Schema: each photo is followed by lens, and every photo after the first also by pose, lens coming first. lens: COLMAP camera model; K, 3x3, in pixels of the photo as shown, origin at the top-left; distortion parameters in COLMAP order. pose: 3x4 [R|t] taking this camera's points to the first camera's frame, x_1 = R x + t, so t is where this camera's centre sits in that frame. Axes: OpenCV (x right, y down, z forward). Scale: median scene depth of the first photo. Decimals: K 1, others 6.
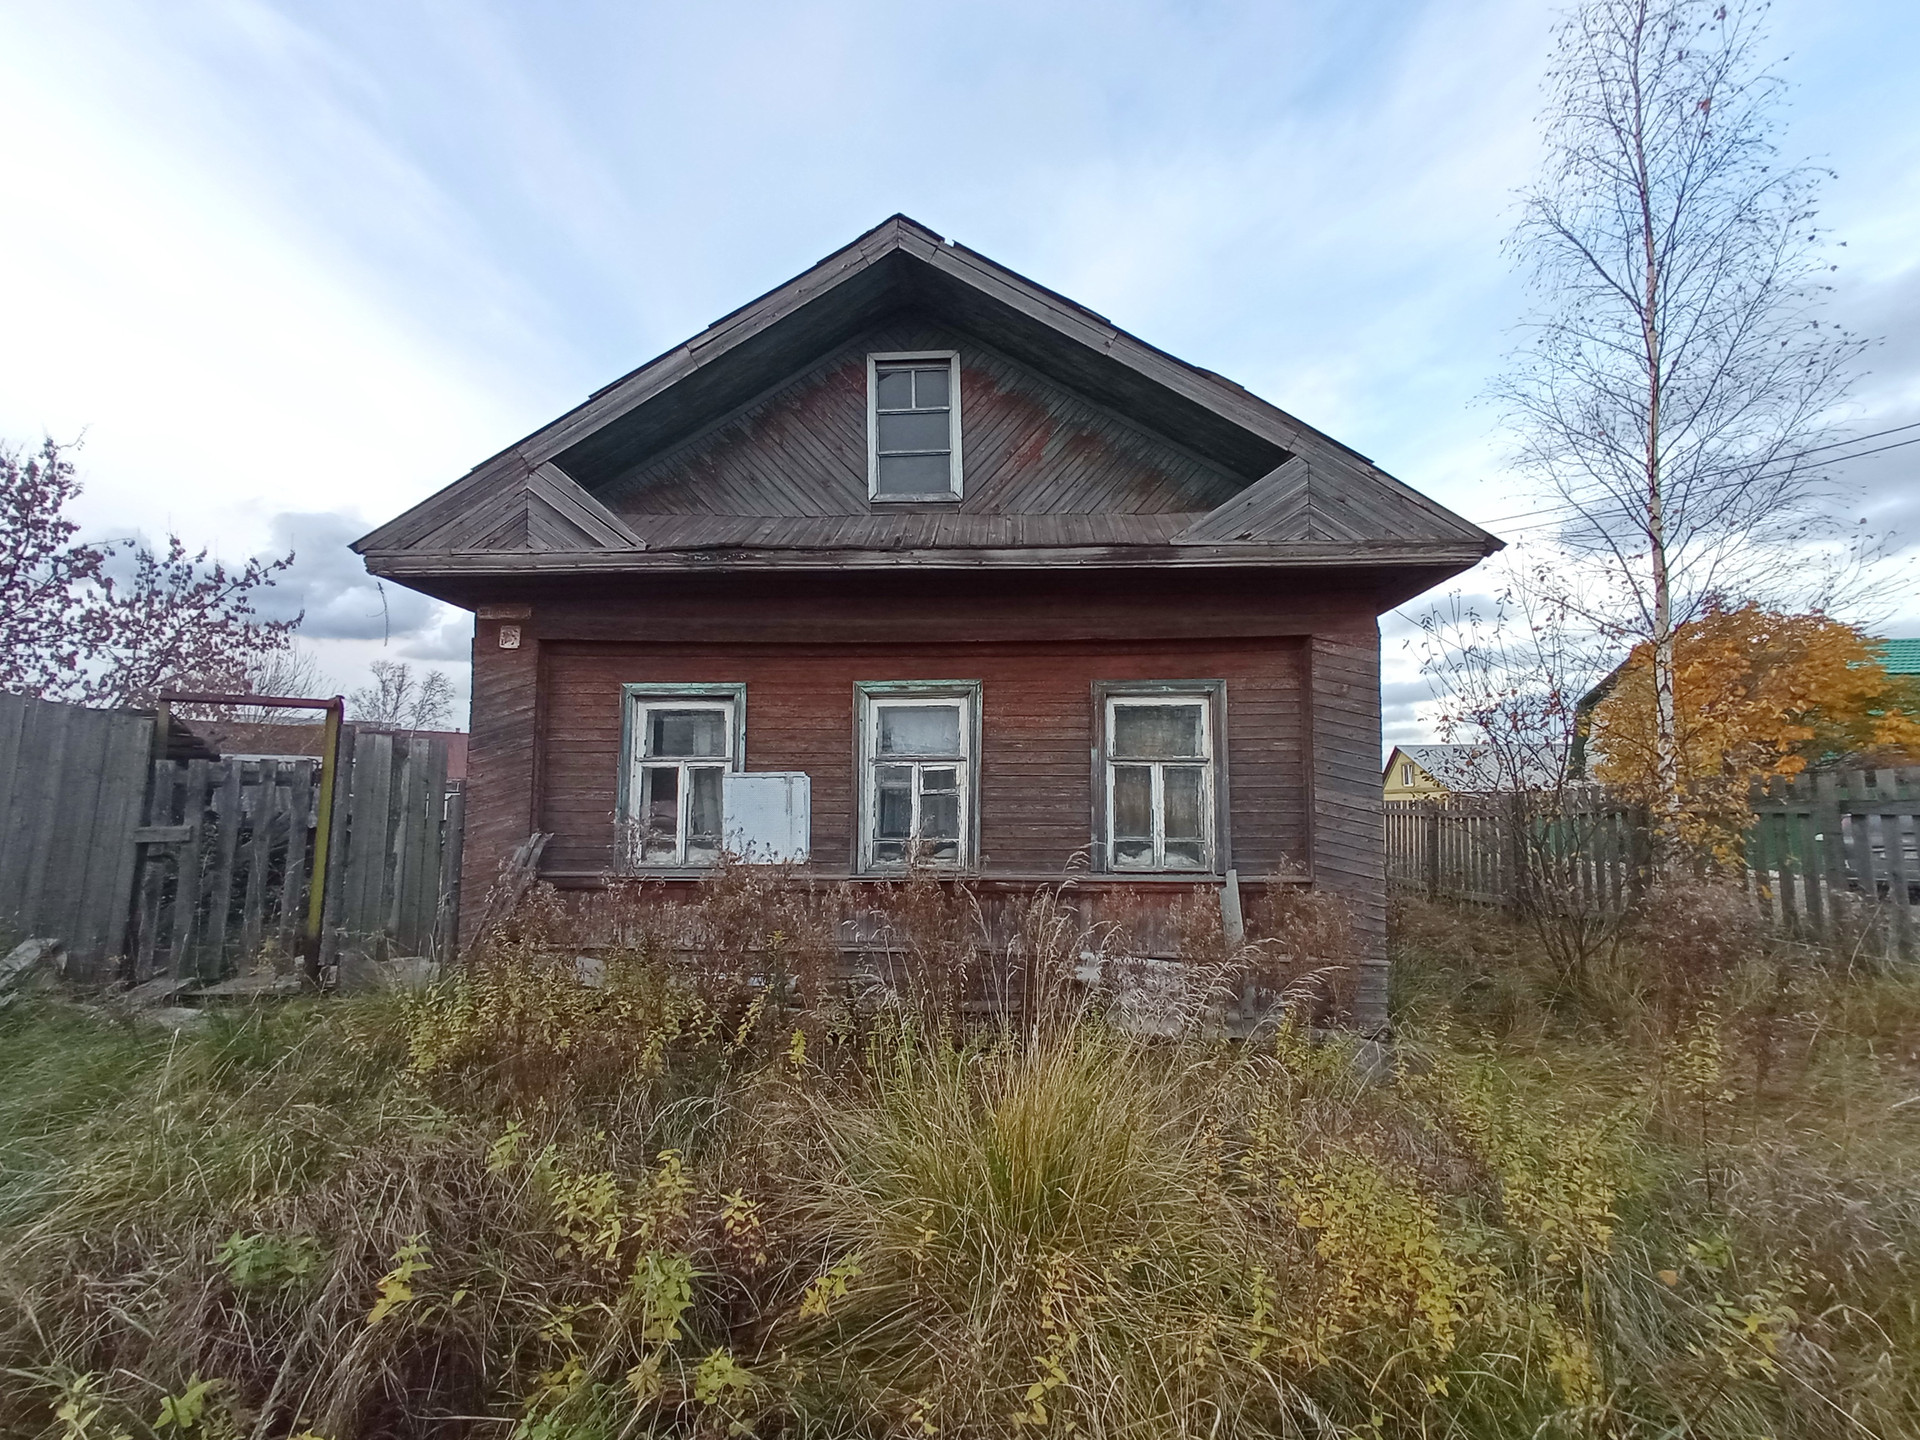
lens RADIAL K [[962.2, 0, 1004.4], [0, 962.2, 737.4], [0, 0, 1]] dist [0.041341, 0.001073]
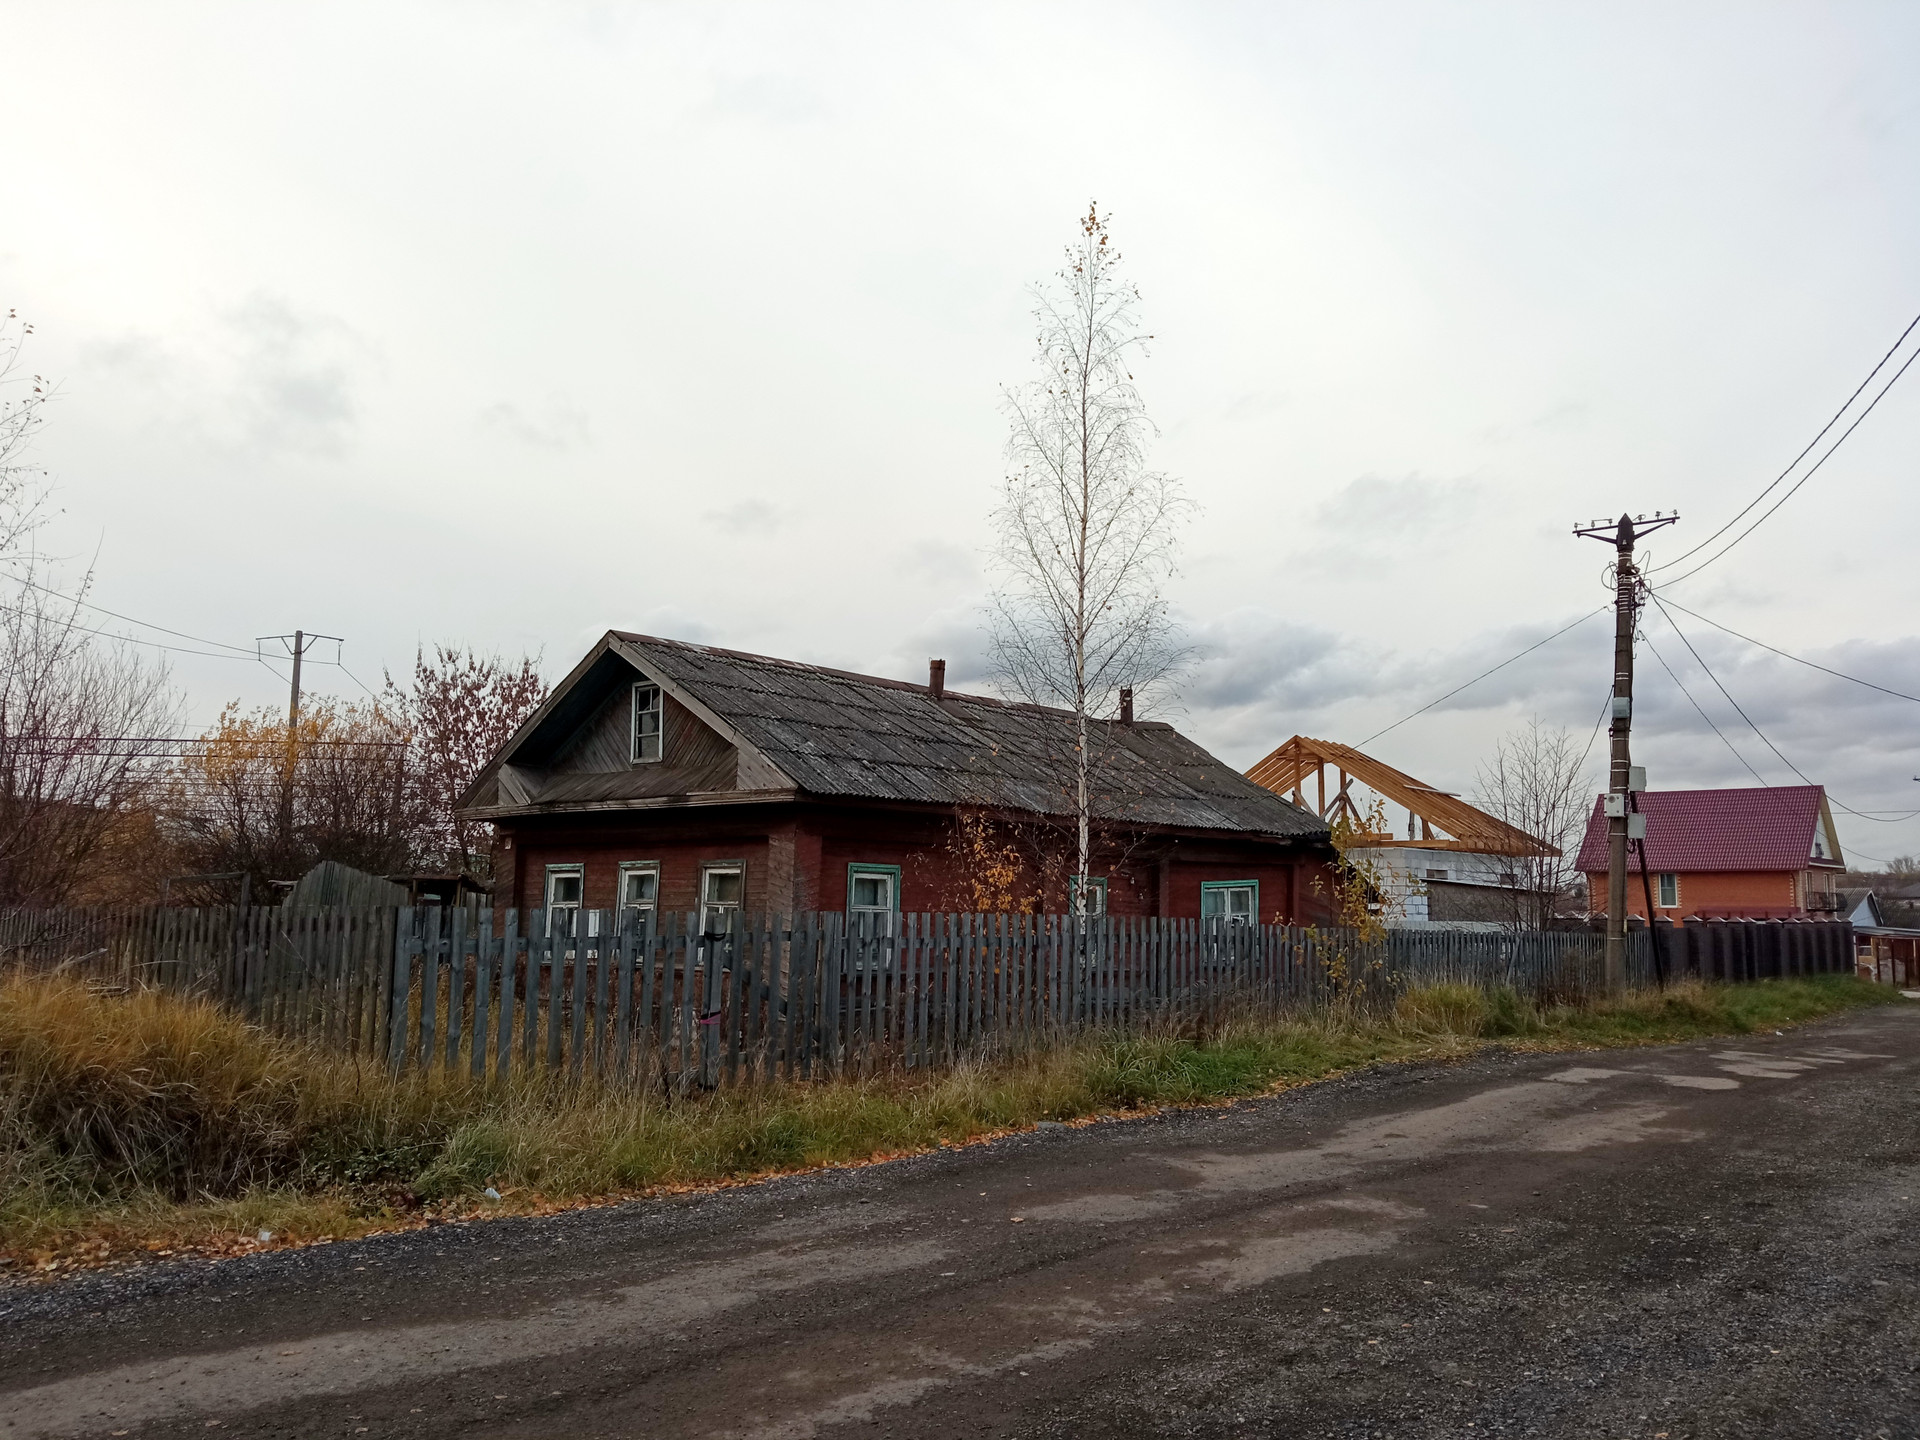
lens RADIAL K [[1558.2, 0, 960.0], [0, 1558.2, 720.0], [0, 0, 1]] dist [0.003276, -0.002507]
pose [[0.801220, -0.073477, -0.593841, 2.241142], [0.046756, 0.997085, -0.060287, -0.122271], [0.596540, 0.020538, 0.802321, -1.073689]]
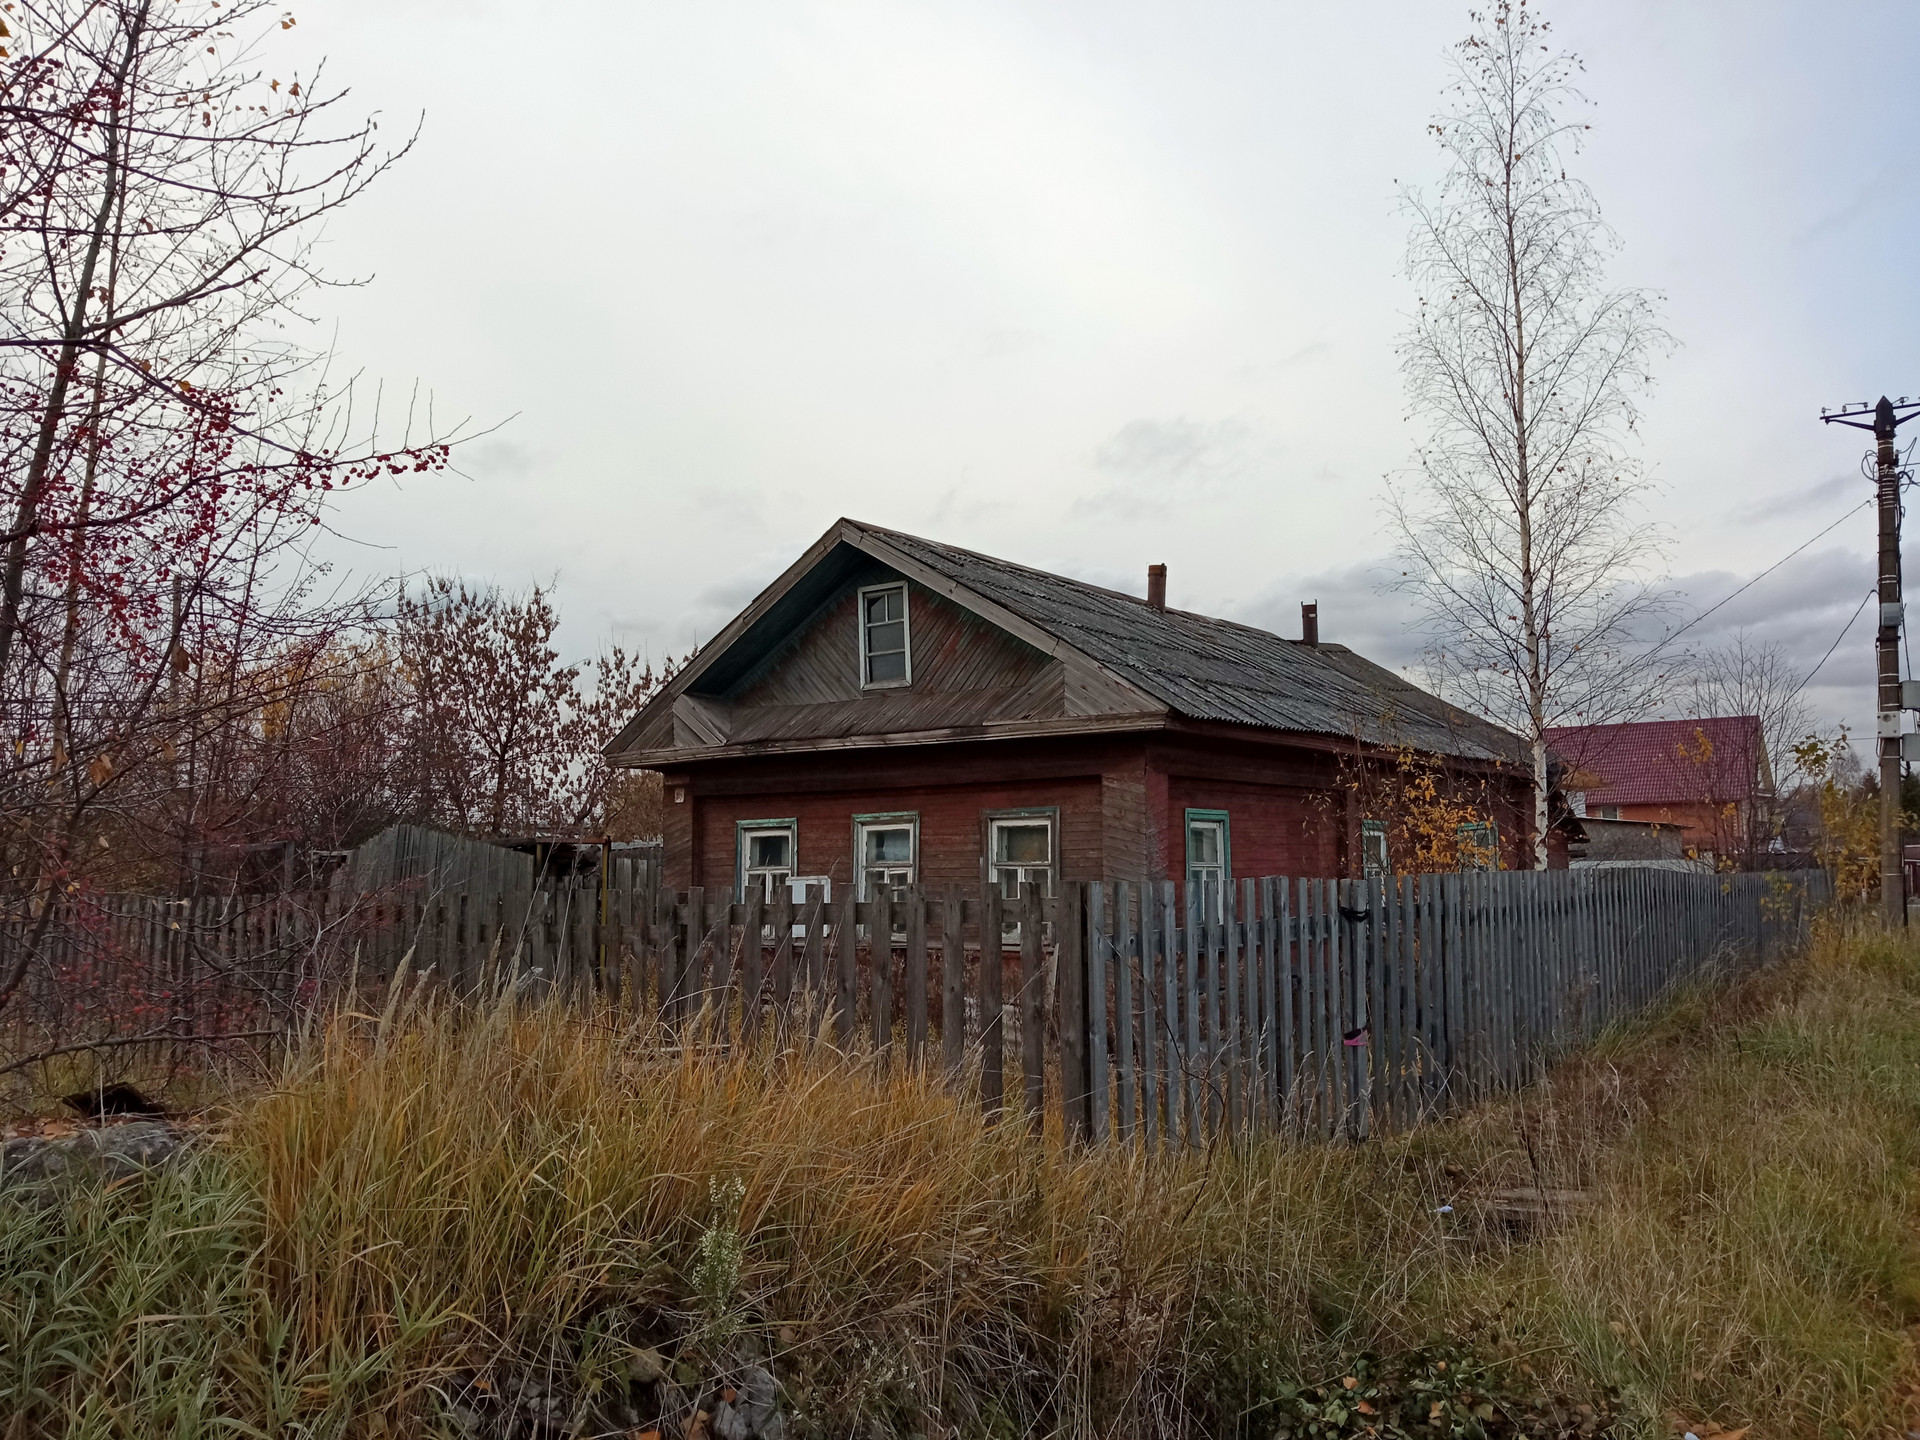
lens RADIAL K [[1558.2, 0, 960.0], [0, 1558.2, 720.0], [0, 0, 1]] dist [0.003276, -0.002507]
pose [[0.850667, -0.069820, -0.521049, 1.264448], [0.067820, 0.997434, -0.022931, -0.139716], [0.521313, -0.015831, 0.853219, -0.977332]]
